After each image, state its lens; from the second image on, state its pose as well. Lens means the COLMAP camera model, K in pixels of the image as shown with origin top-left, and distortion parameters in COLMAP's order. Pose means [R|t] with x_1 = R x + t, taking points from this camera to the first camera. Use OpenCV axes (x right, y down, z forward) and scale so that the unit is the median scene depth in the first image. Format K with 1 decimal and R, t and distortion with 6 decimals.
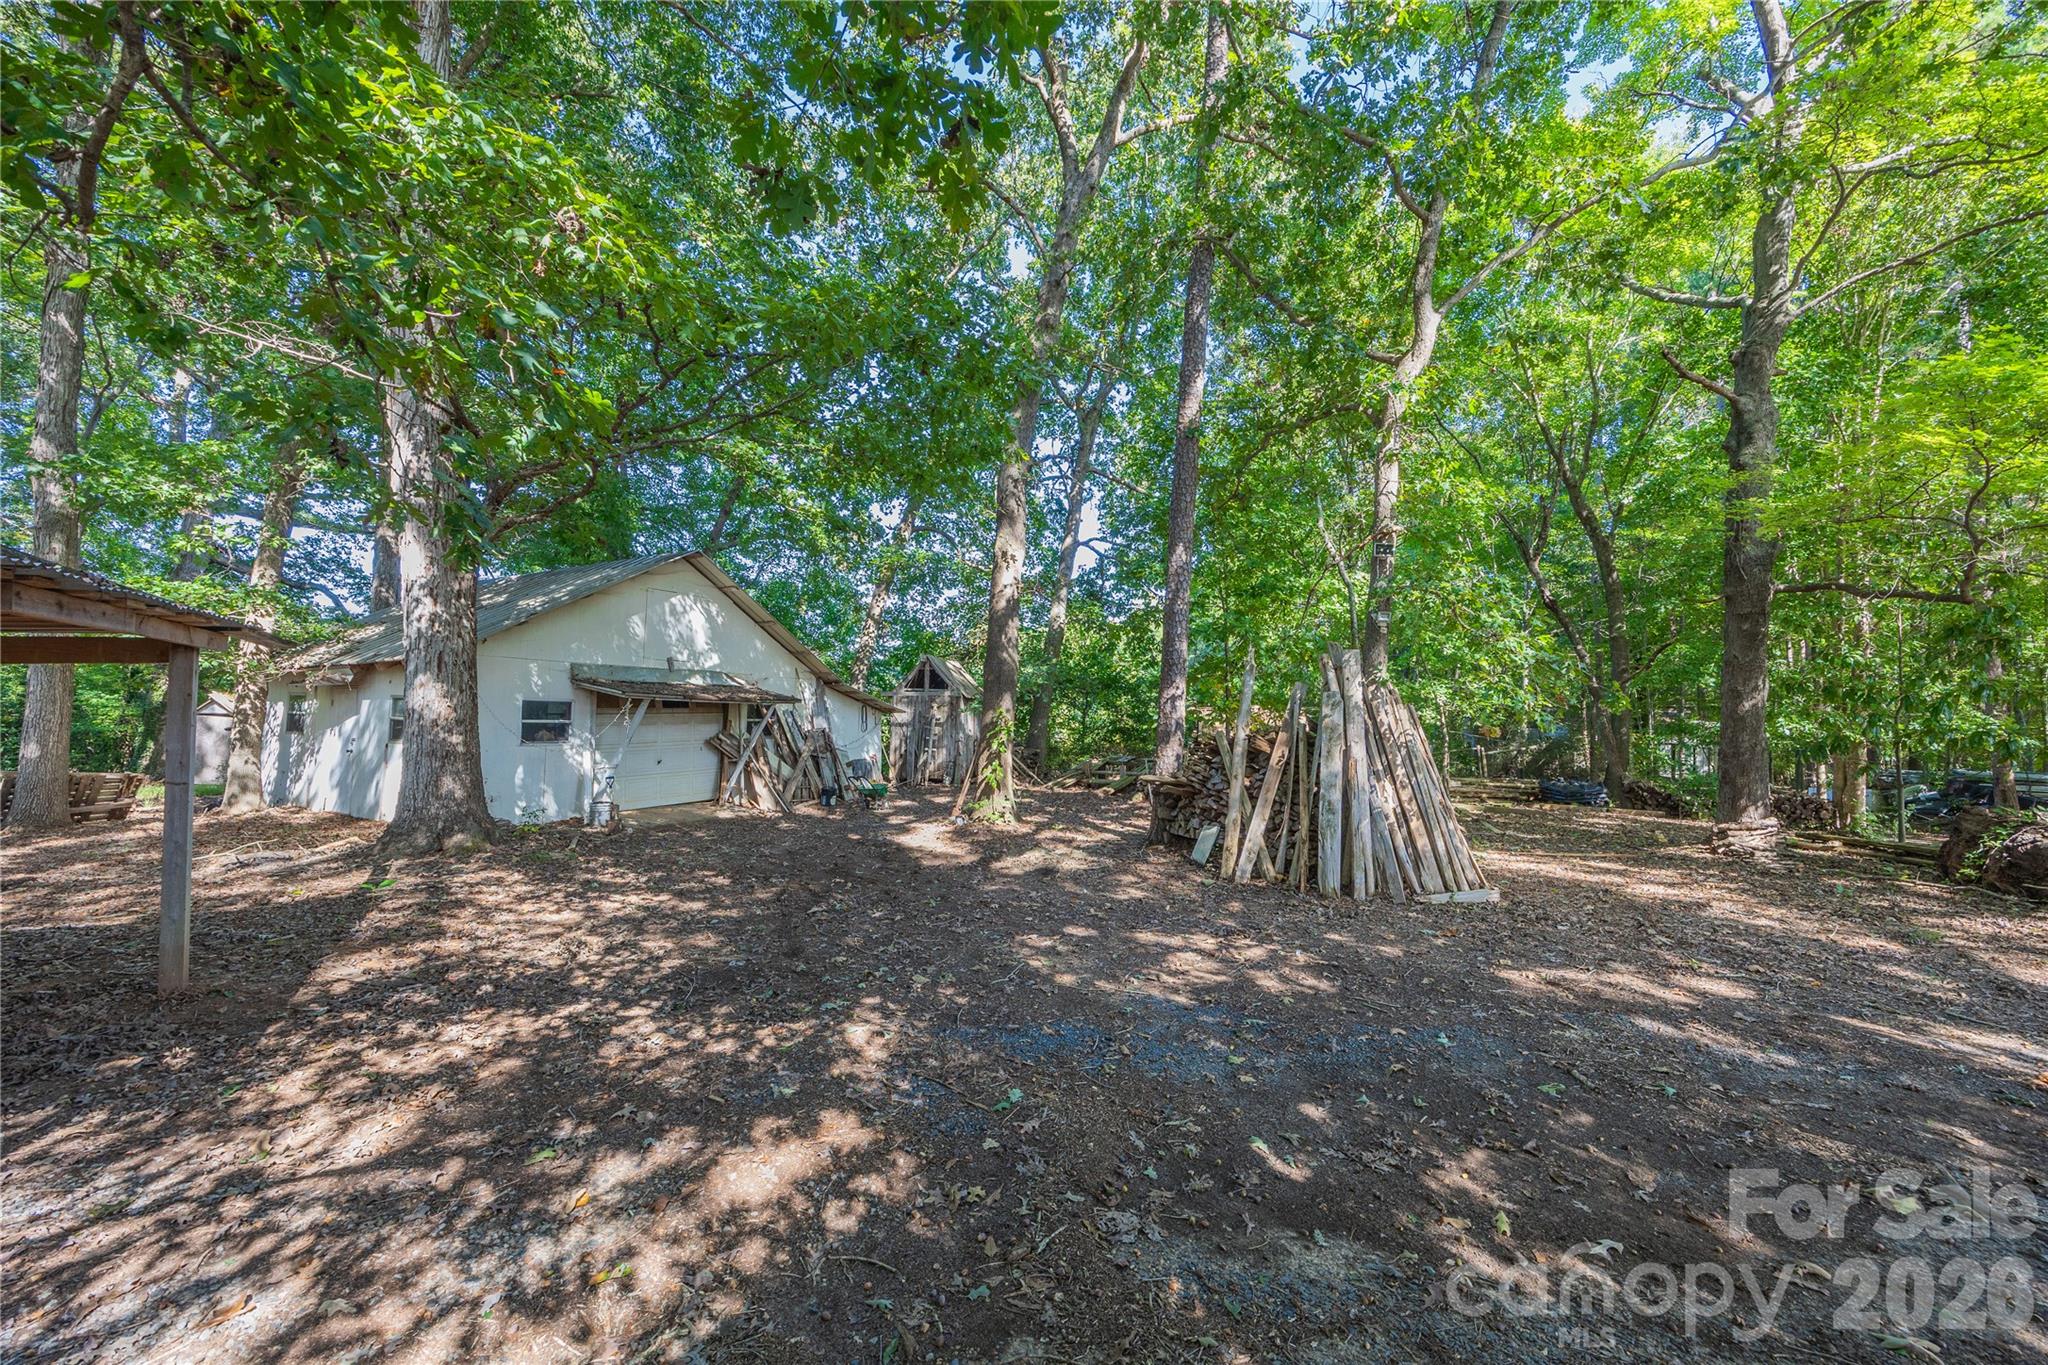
lens RADIAL K [[821.0, 0, 1021.2], [0, 821.0, 678.2], [0, 0, 1]] dist [0.001107, 0.000080]
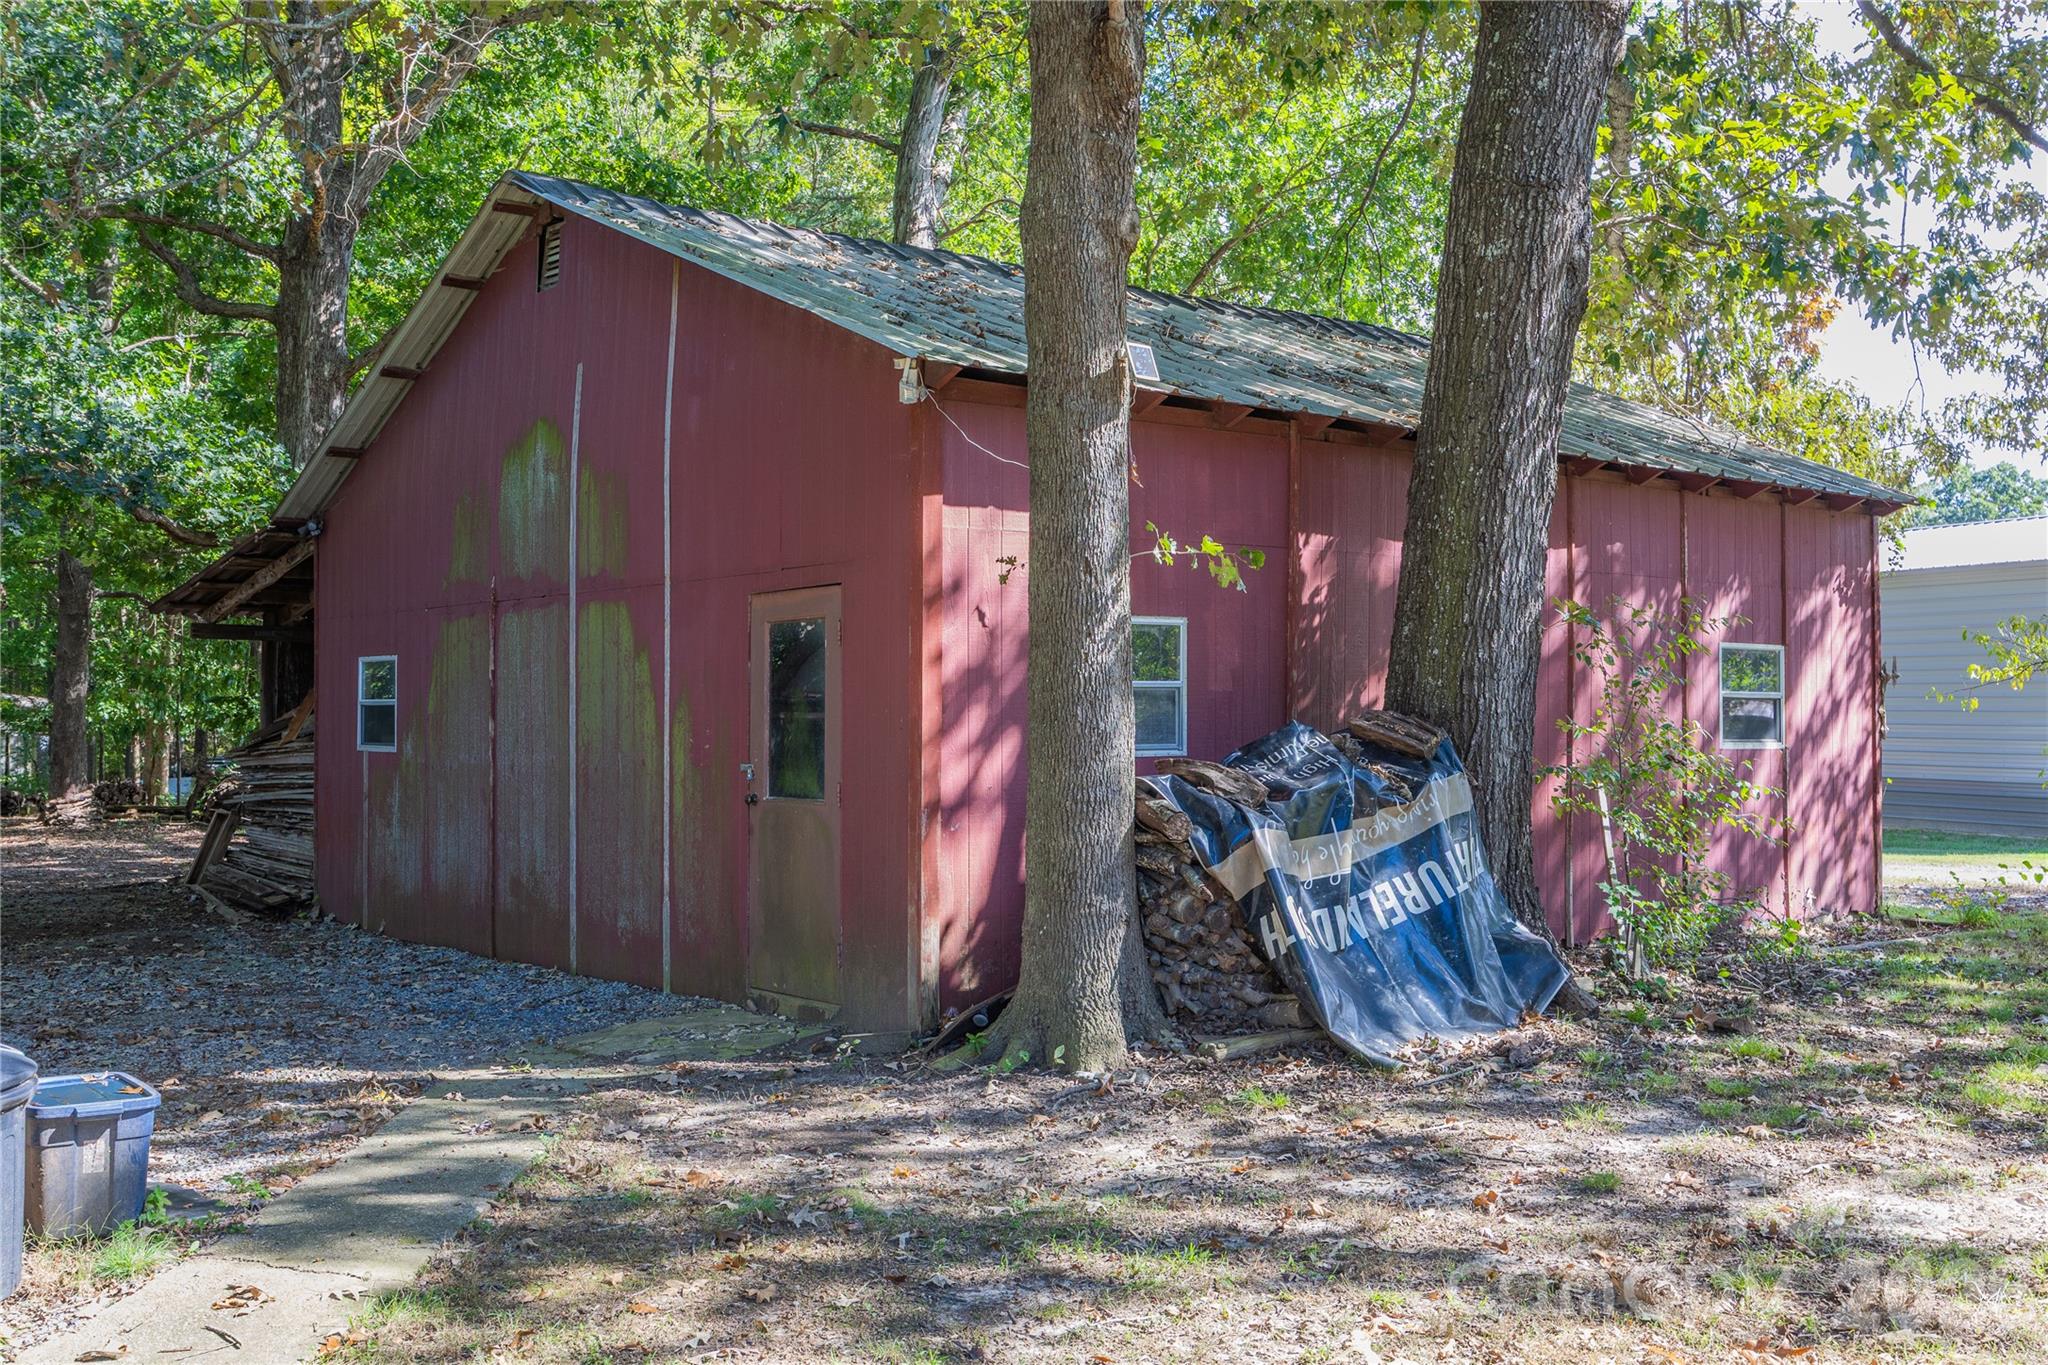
lens RADIAL K [[2066.6, 0, 1024.2], [0, 2066.6, 682.0], [0, 0, 1]] dist [0.001725, 0.000000]
pose [[0.406334, -0.012388, 0.913641, -0.736791], [-0.030957, 0.999147, 0.027315, -0.063844], [-0.913200, -0.039382, 0.405604, -0.839731]]
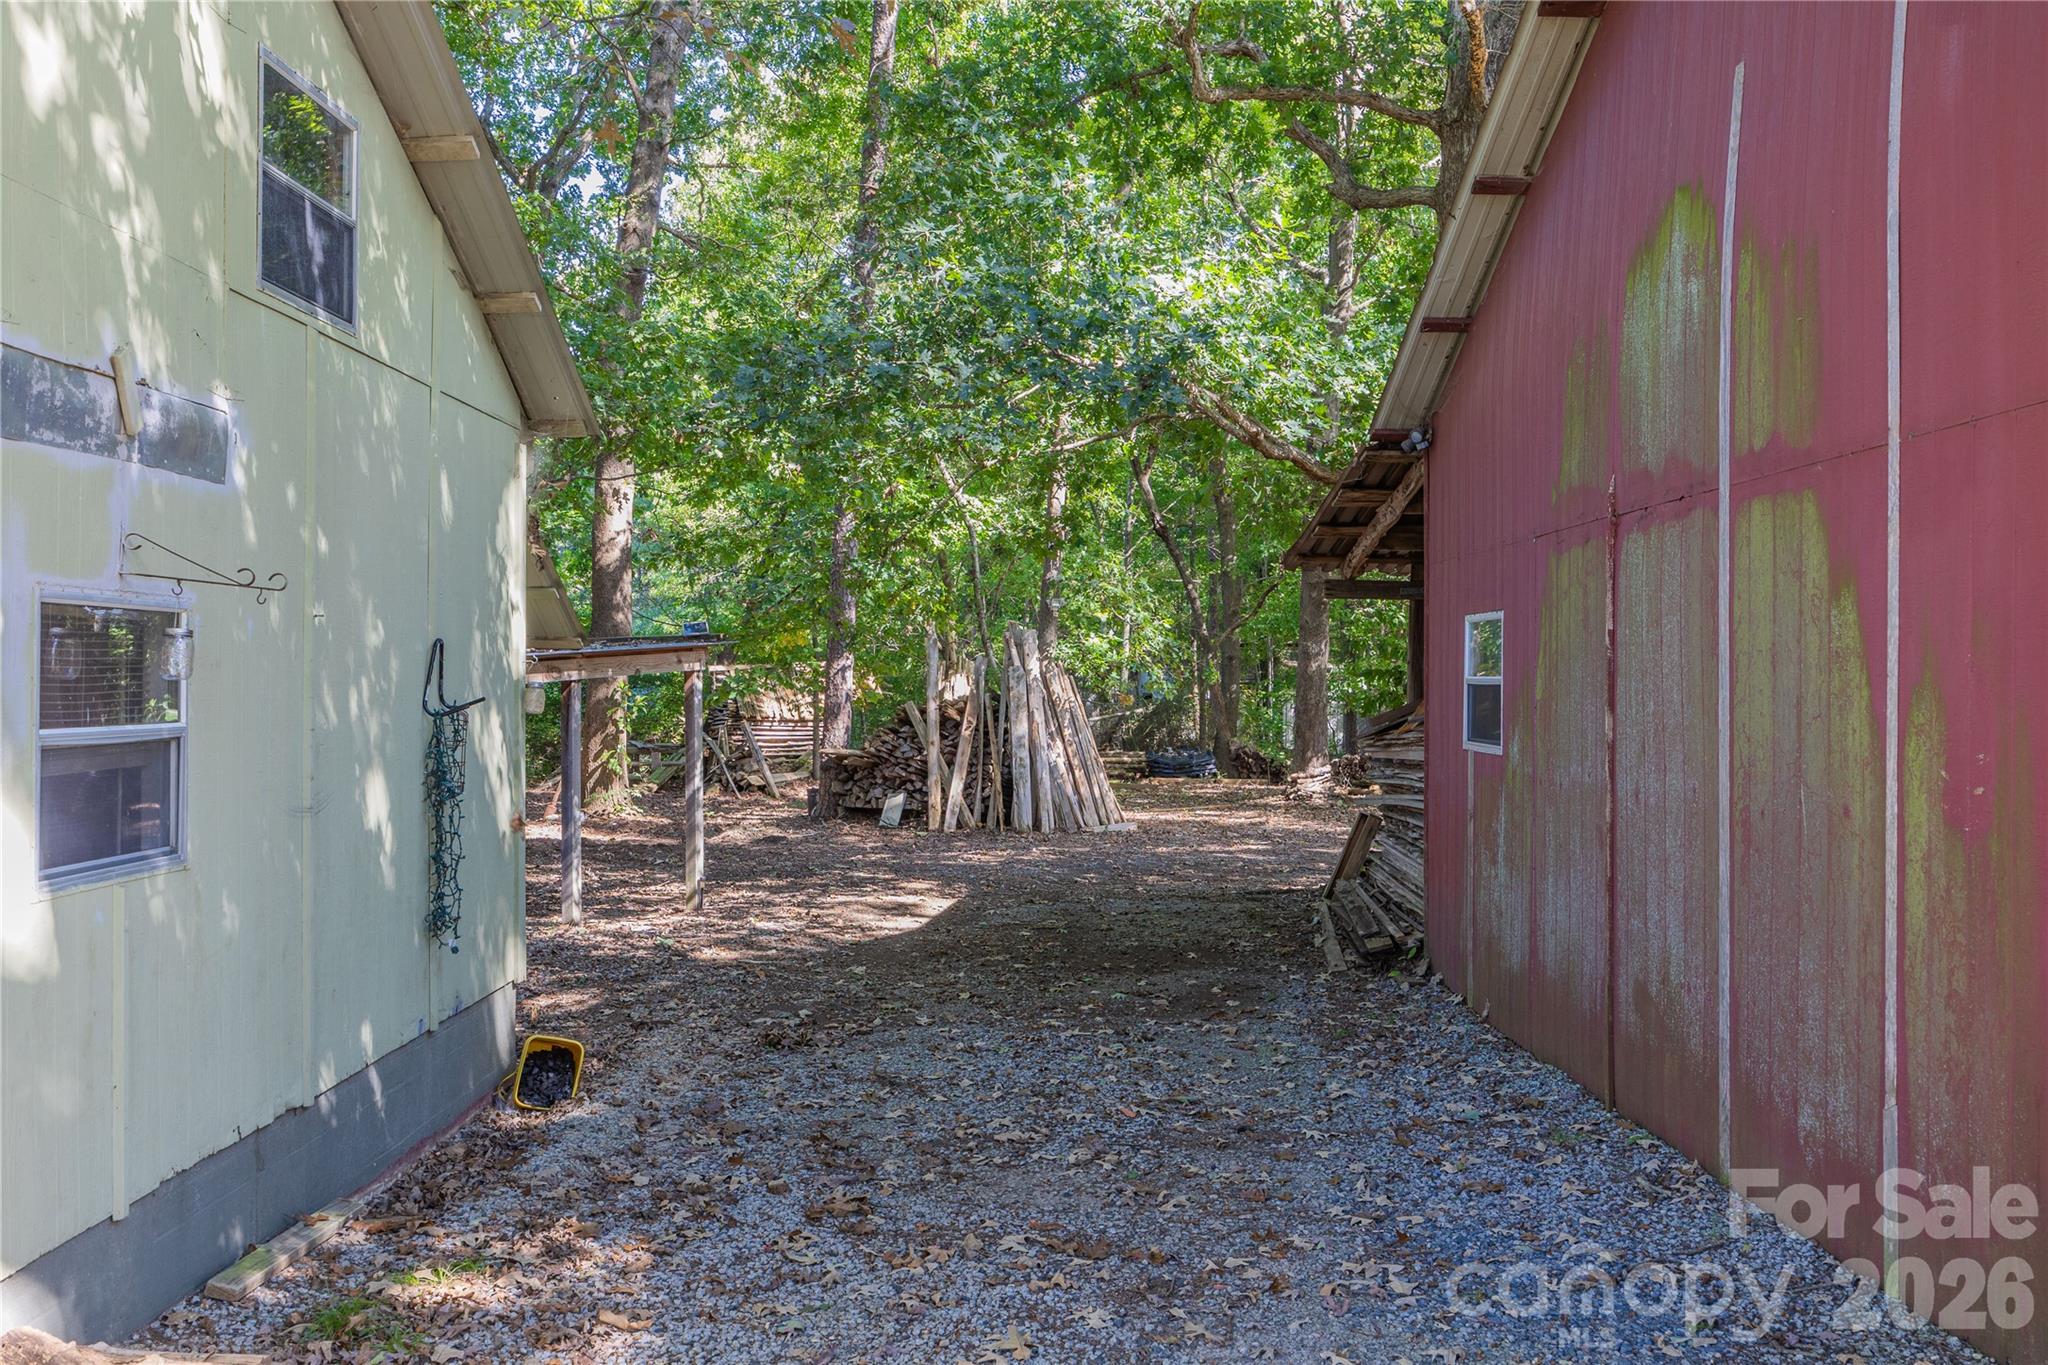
lens RADIAL K [[1946.3, 0, 1026.2], [0, 1946.3, 676.8], [0, 0, 1]] dist [-0.014575, 0.000000]
pose [[0.871044, -0.020705, 0.490769, -0.456108], [-0.005505, 0.998637, 0.051901, -0.053069], [-0.491175, -0.047910, 0.869742, -0.669886]]
